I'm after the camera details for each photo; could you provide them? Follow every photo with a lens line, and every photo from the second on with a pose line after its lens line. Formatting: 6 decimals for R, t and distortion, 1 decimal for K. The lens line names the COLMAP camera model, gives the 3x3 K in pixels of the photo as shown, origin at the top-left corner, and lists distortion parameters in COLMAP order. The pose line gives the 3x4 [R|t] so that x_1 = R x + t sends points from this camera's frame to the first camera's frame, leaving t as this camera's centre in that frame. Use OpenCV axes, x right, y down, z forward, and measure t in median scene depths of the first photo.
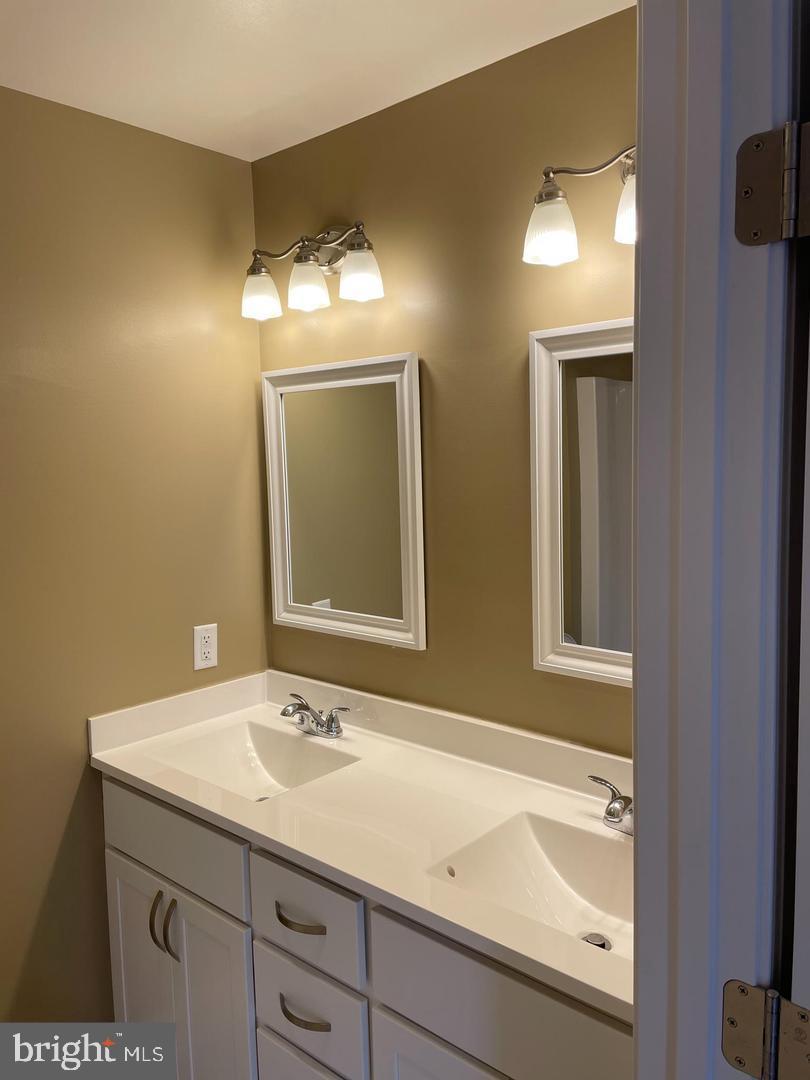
lens RADIAL K [[816.9, 0, 396.8], [0, 816.9, 535.2], [0, 0, 1]] dist [0.166410, -0.001256]
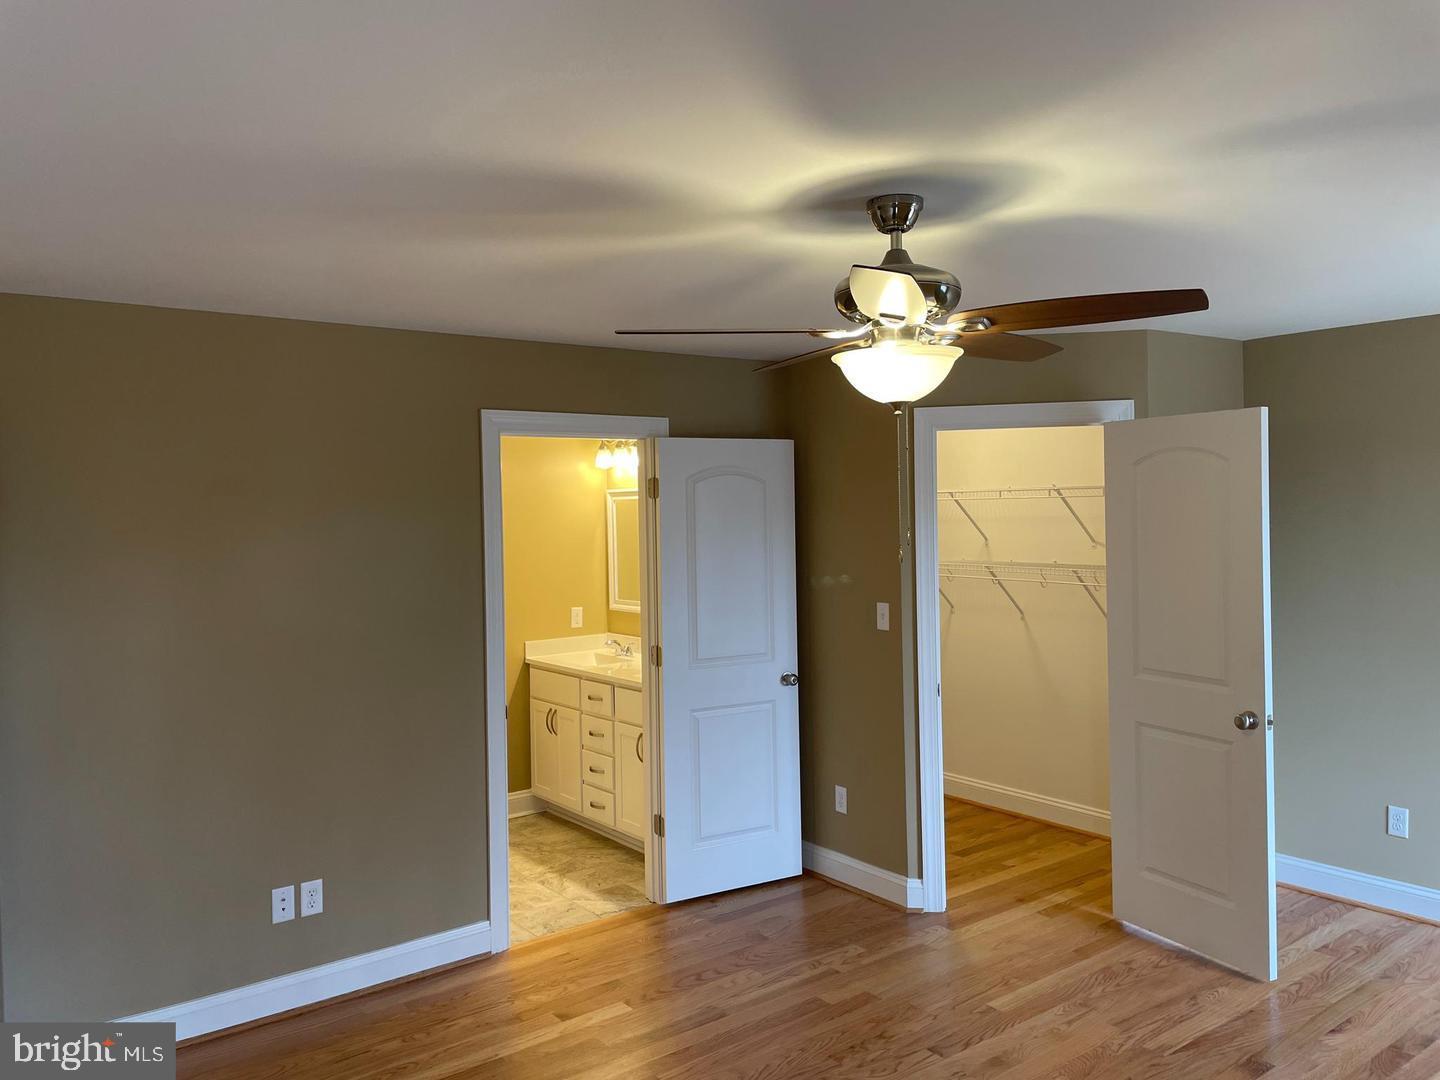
lens RADIAL K [[1089.2, 0, 716.4], [0, 1089.2, 533.6], [0, 0, 1]] dist [0.166410, -0.001256]
pose [[0.979470, 0.008127, -0.201425, 0.711872], [-0.026234, 0.995829, -0.087391, 0.161687], [0.199875, 0.090881, 0.975598, -1.758532]]
